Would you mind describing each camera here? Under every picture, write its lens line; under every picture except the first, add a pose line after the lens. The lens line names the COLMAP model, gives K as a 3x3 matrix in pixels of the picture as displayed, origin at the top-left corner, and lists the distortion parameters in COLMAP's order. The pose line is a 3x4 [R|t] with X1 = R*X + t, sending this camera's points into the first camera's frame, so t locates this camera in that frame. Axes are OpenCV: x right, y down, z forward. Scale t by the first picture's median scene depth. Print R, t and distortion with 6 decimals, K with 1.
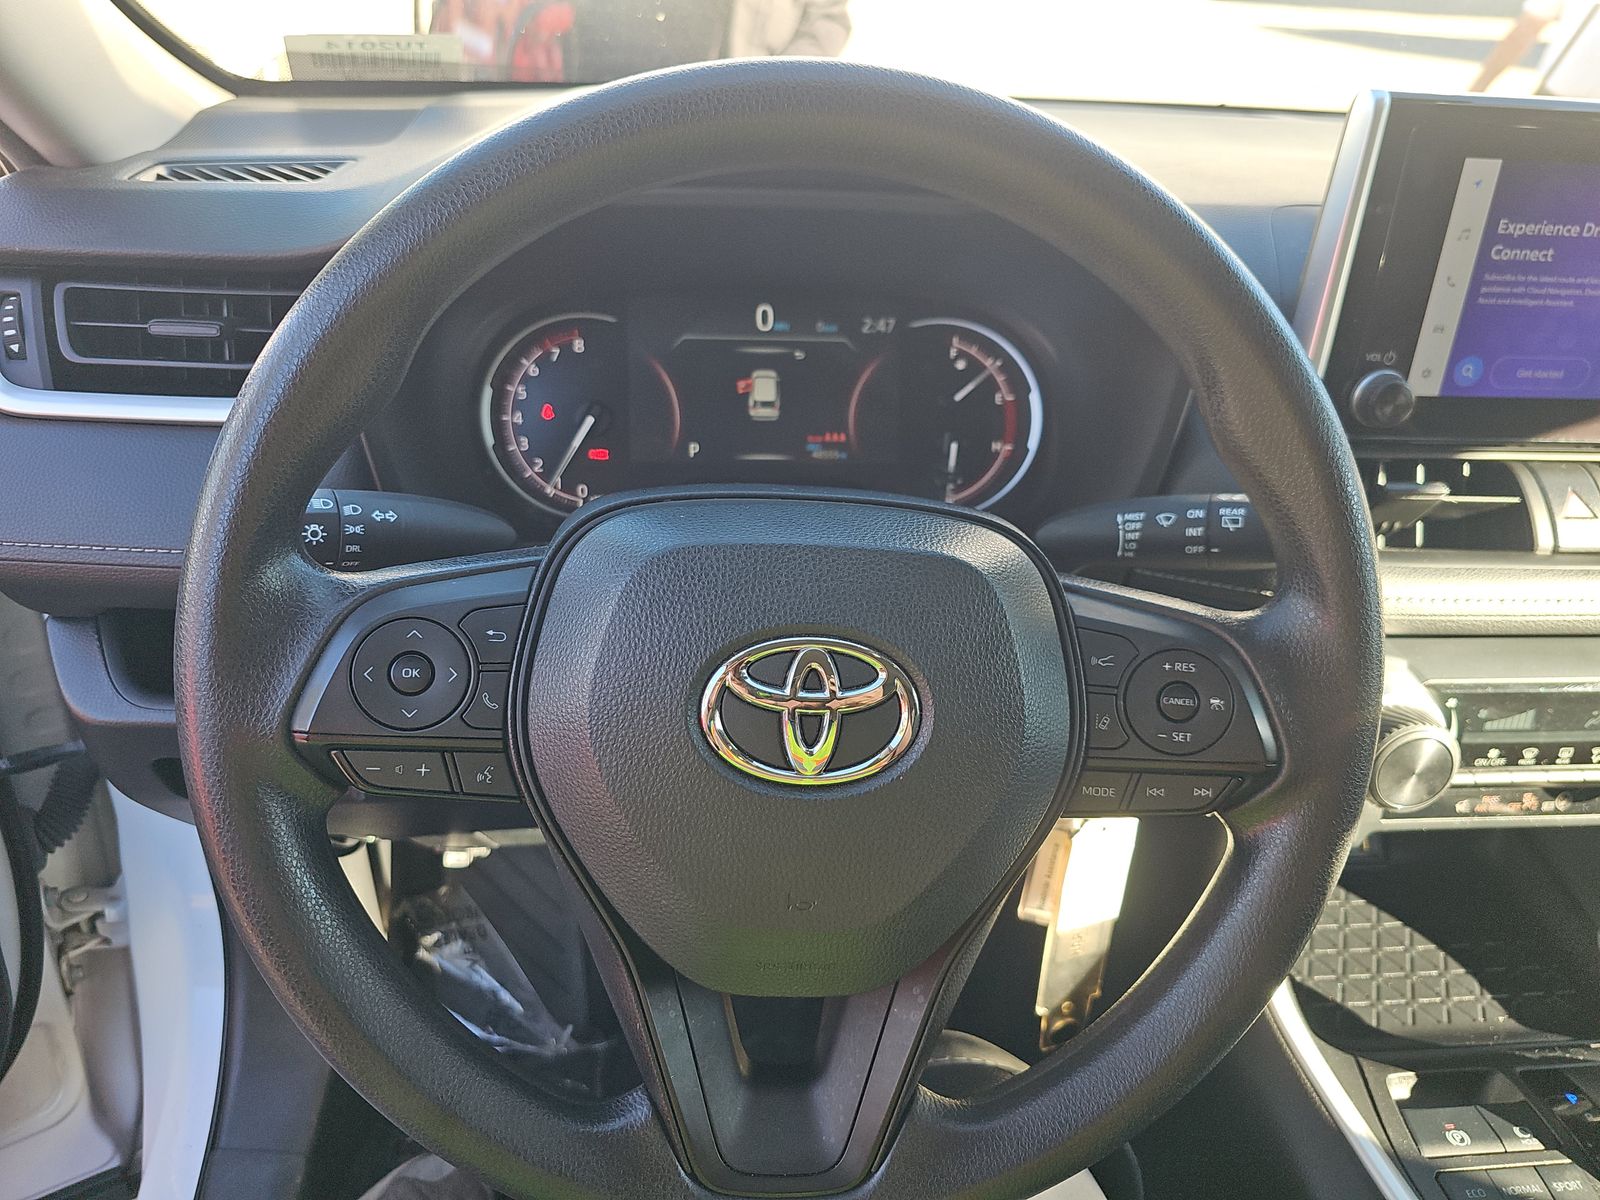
lens RADIAL K [[1086.7, 0, 800.6], [0, 1086.7, 589.5], [0, 0, 1]] dist [-0.006830, -0.005931]
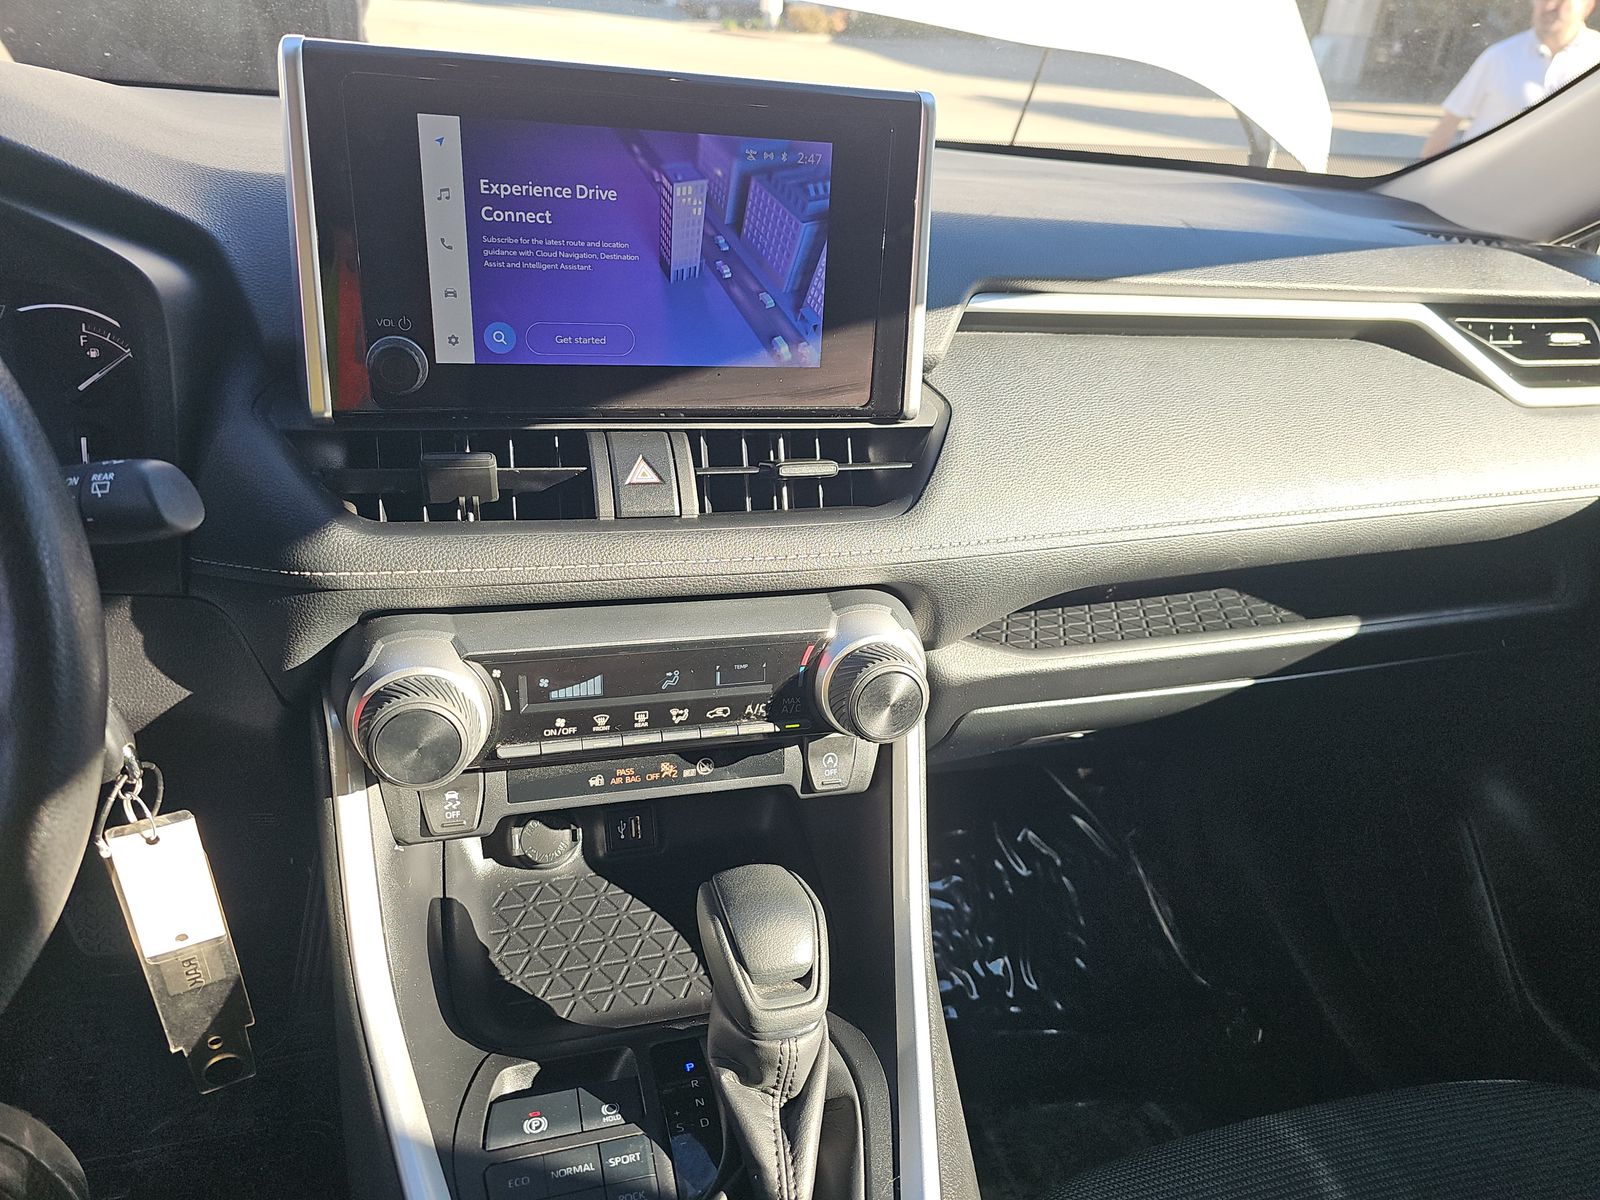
lens RADIAL K [[1068.4, 0, 772.3], [0, 1068.4, 601.9], [0, 0, 1]] dist [0.032189, -0.026949]
pose [[0.979035, -0.059197, 0.194902, 0.645314], [0.065323, 0.997547, -0.025154, 0.078747], [-0.192934, 0.037358, 0.980500, 0.000710]]
